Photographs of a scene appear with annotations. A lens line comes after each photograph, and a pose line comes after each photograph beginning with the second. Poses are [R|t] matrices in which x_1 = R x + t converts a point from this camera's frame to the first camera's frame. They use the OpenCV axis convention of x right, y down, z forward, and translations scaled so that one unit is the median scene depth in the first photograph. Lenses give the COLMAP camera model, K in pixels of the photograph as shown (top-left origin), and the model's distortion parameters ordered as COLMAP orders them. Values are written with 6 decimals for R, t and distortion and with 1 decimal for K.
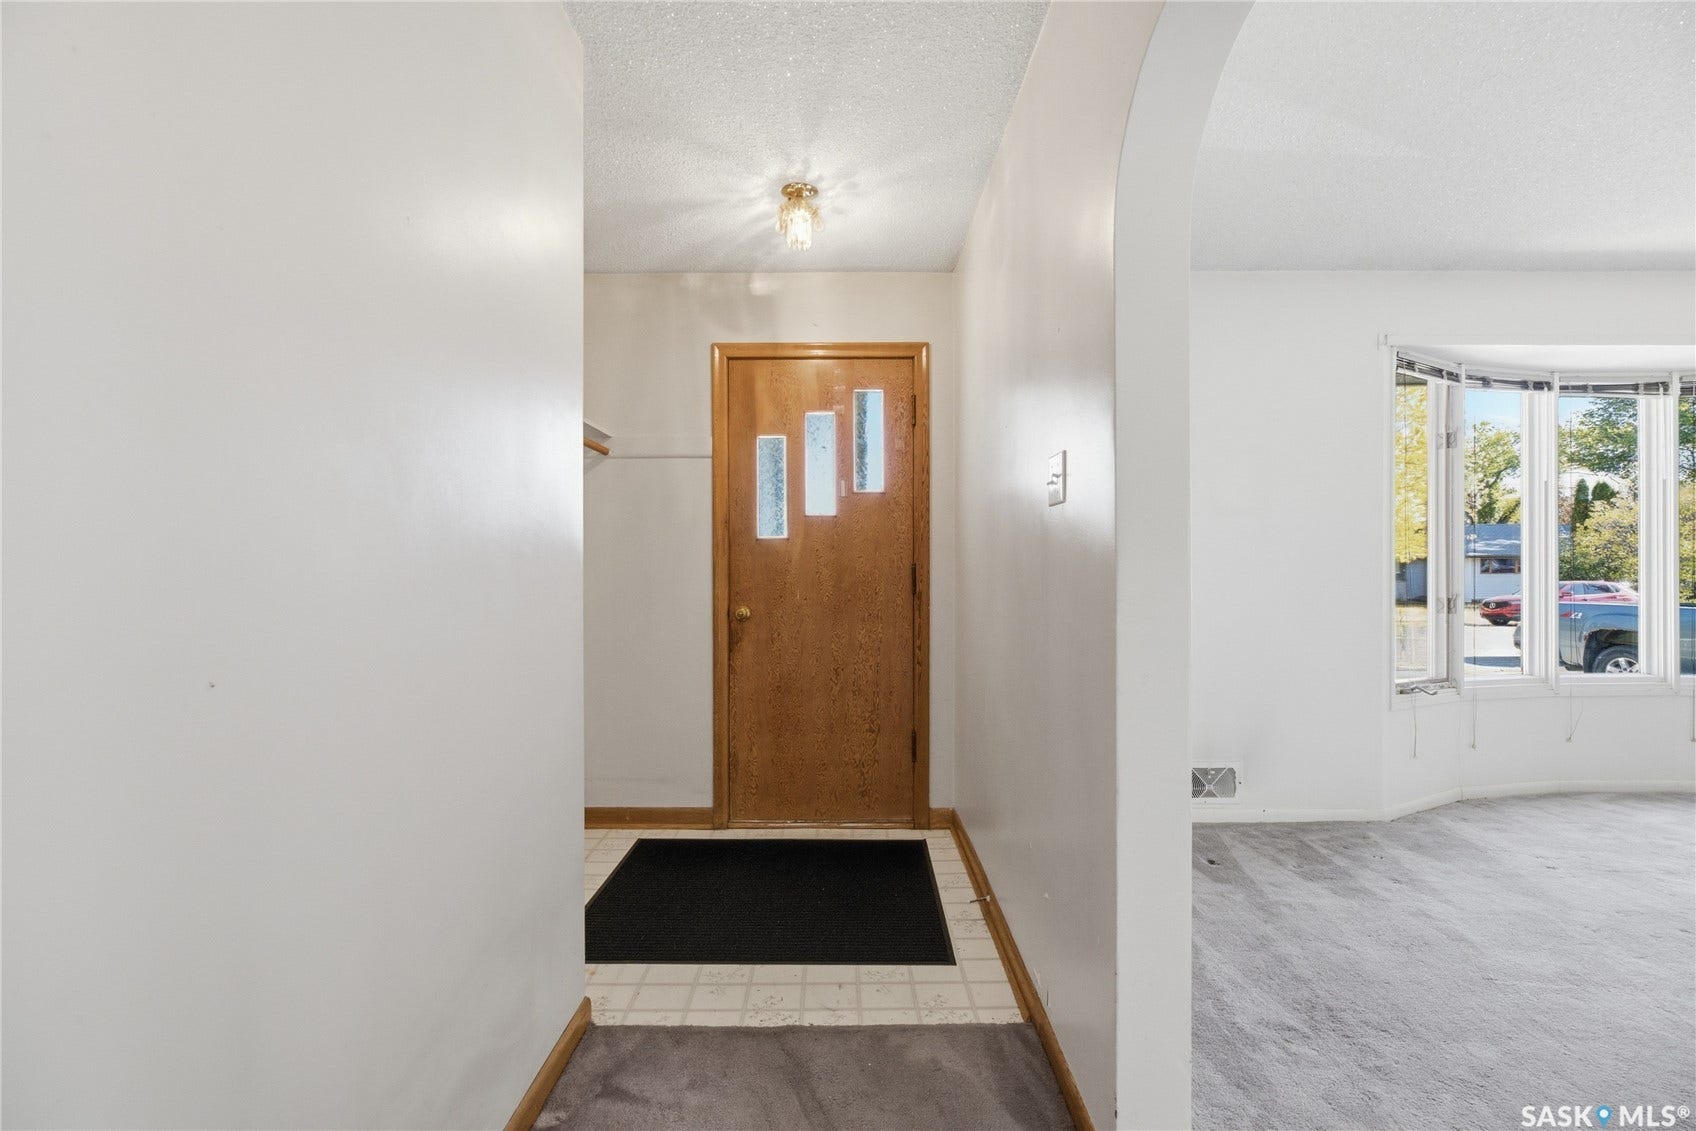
lens RADIAL K [[684.3, 0, 844.4], [0, 684.3, 563.9], [0, 0, 1]] dist [-0.003449, -0.000288]
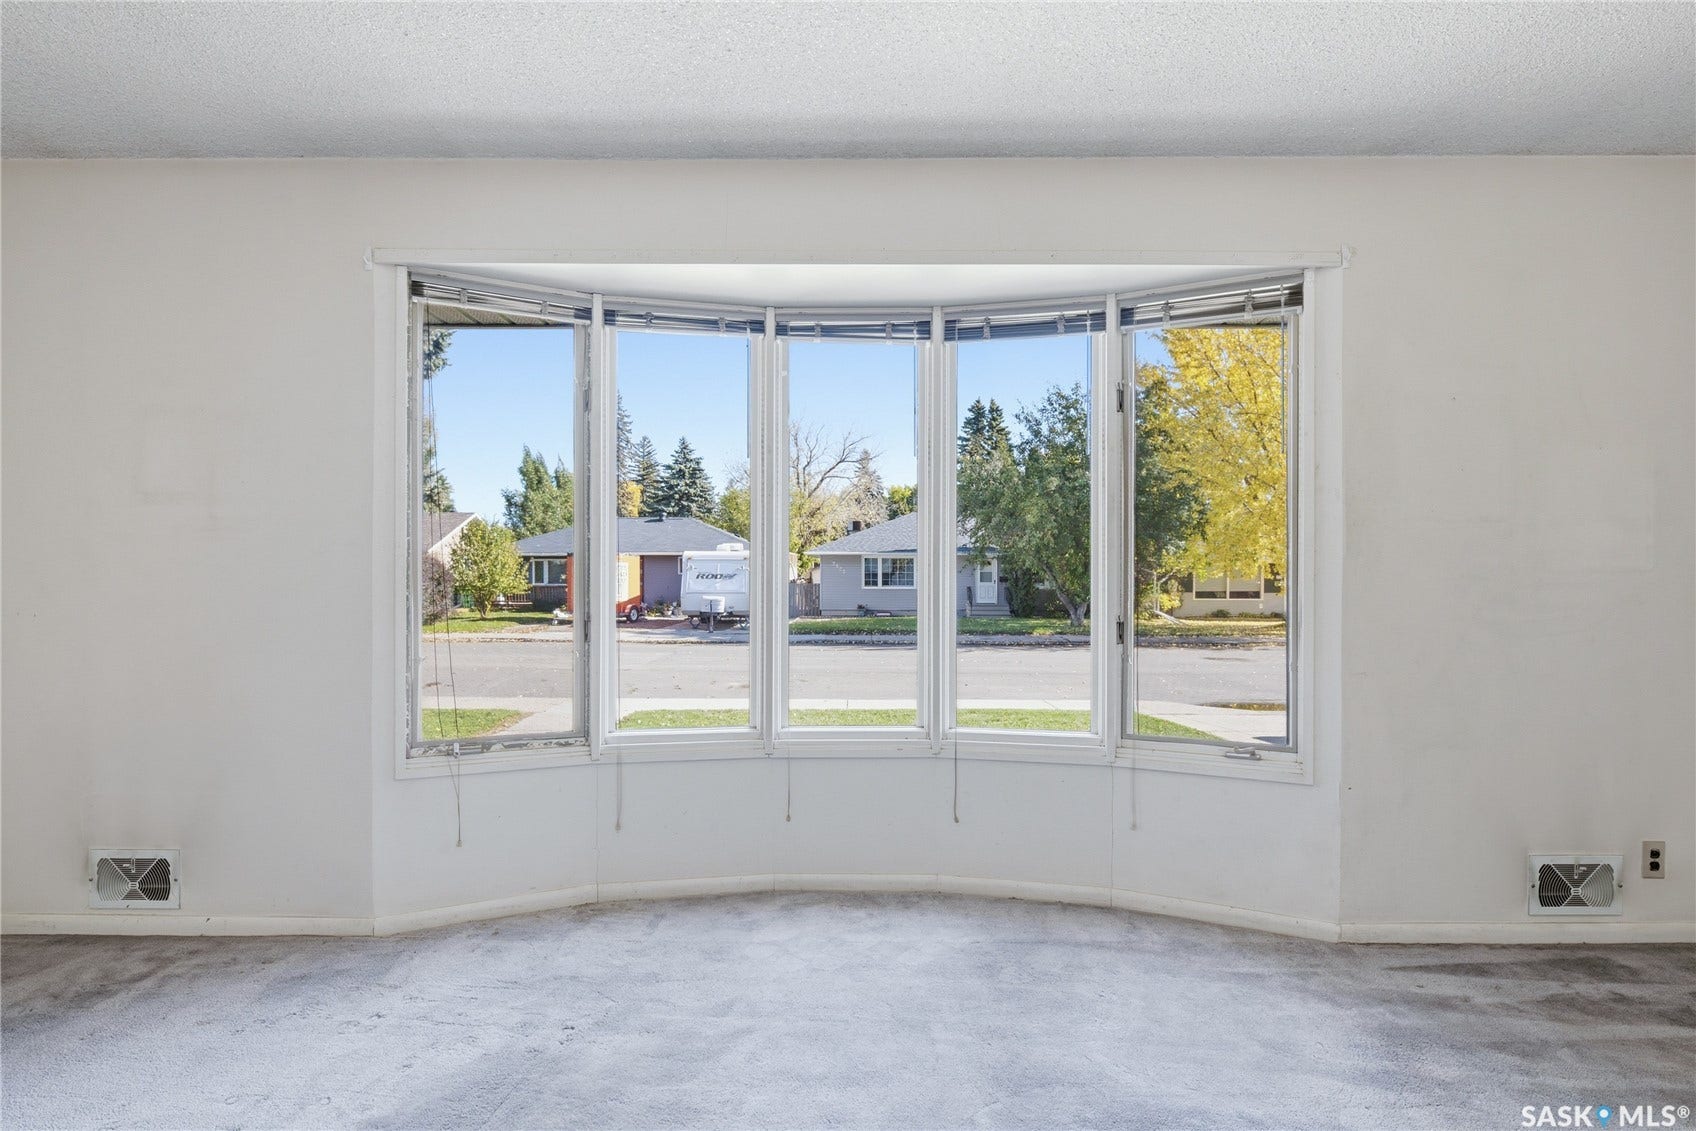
lens RADIAL K [[856.8, 0, 848.0], [0, 856.8, 565.5], [0, 0, 1]] dist [0.001662, 0.000029]
pose [[0.999985, 0.005389, 0.000065, 1.194260], [-0.005389, 0.999984, -0.001530, -0.008069], [-0.000073, 0.001529, 0.999999, 0.101508]]
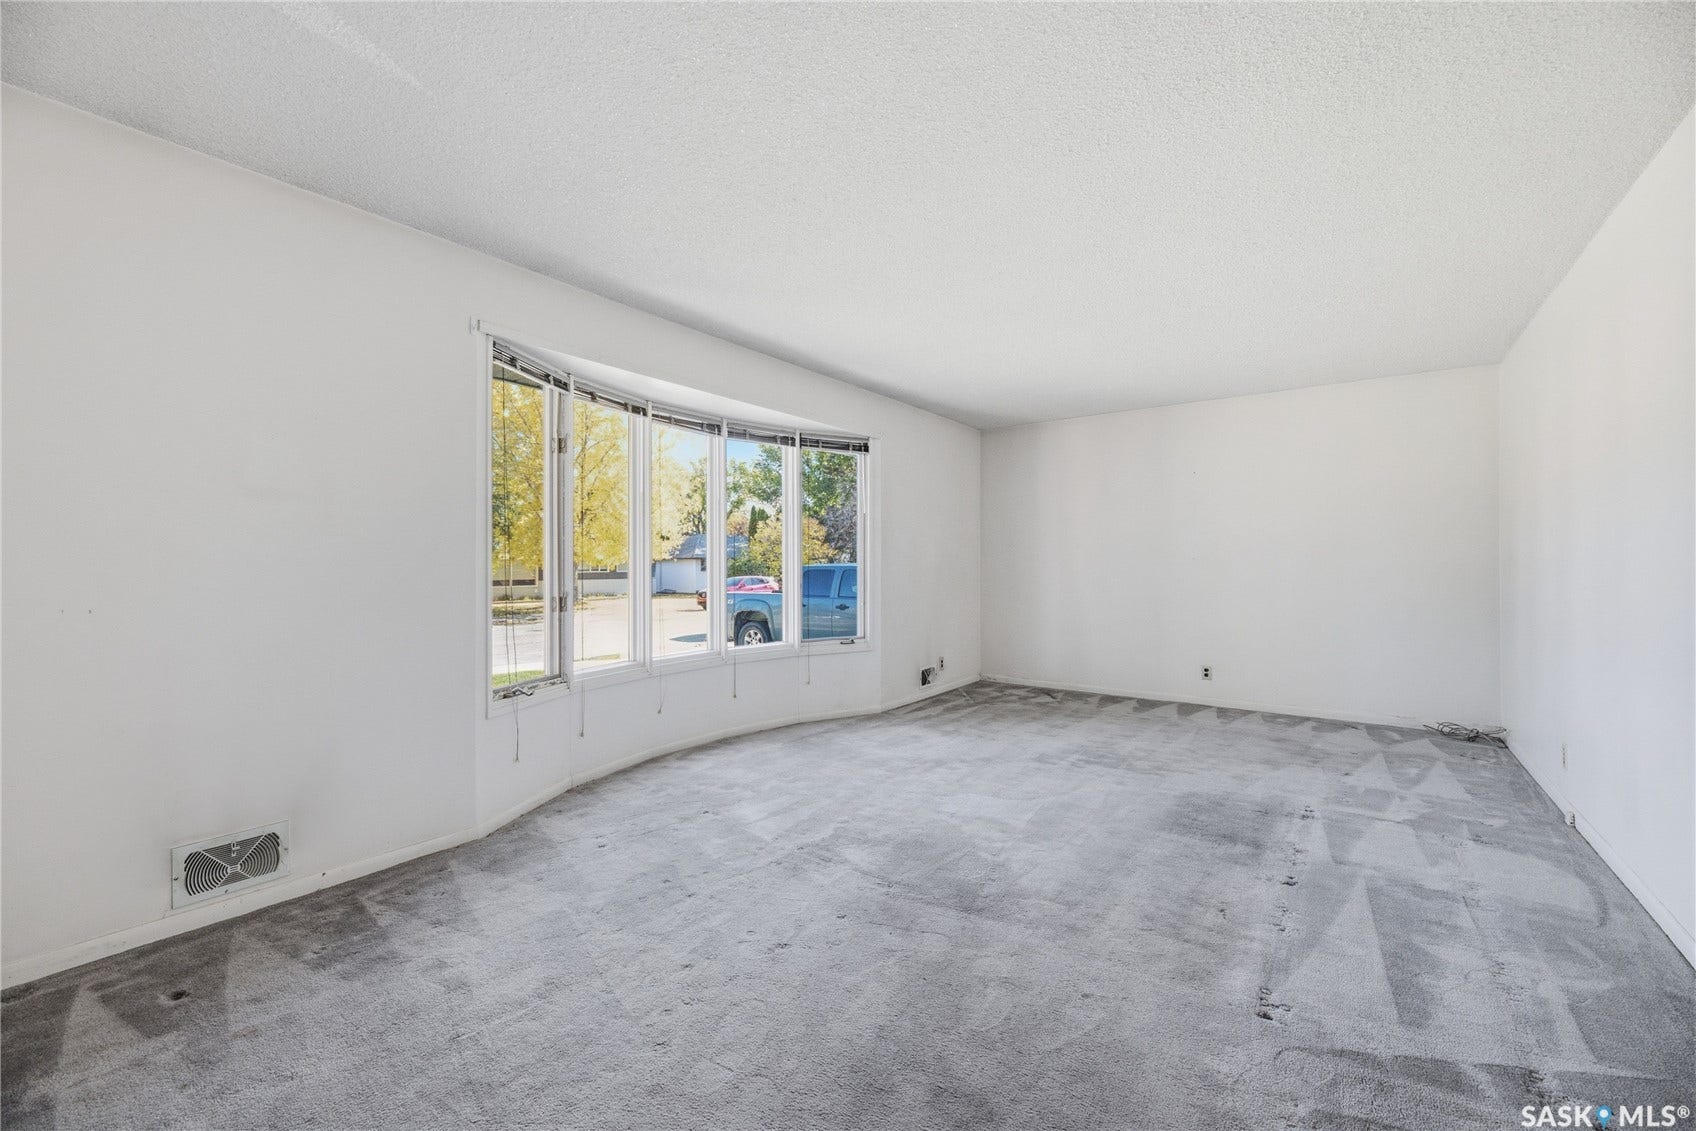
lens RADIAL K [[675.2, 0, 826.9], [0, 675.2, 556.8], [0, 0, 1]] dist [-0.002708, -0.000367]
pose [[0.607150, 0.011087, 0.794510, 0.321425], [-0.003393, 0.999930, -0.011361, -0.001182], [-0.794580, 0.004202, 0.607144, 0.053370]]
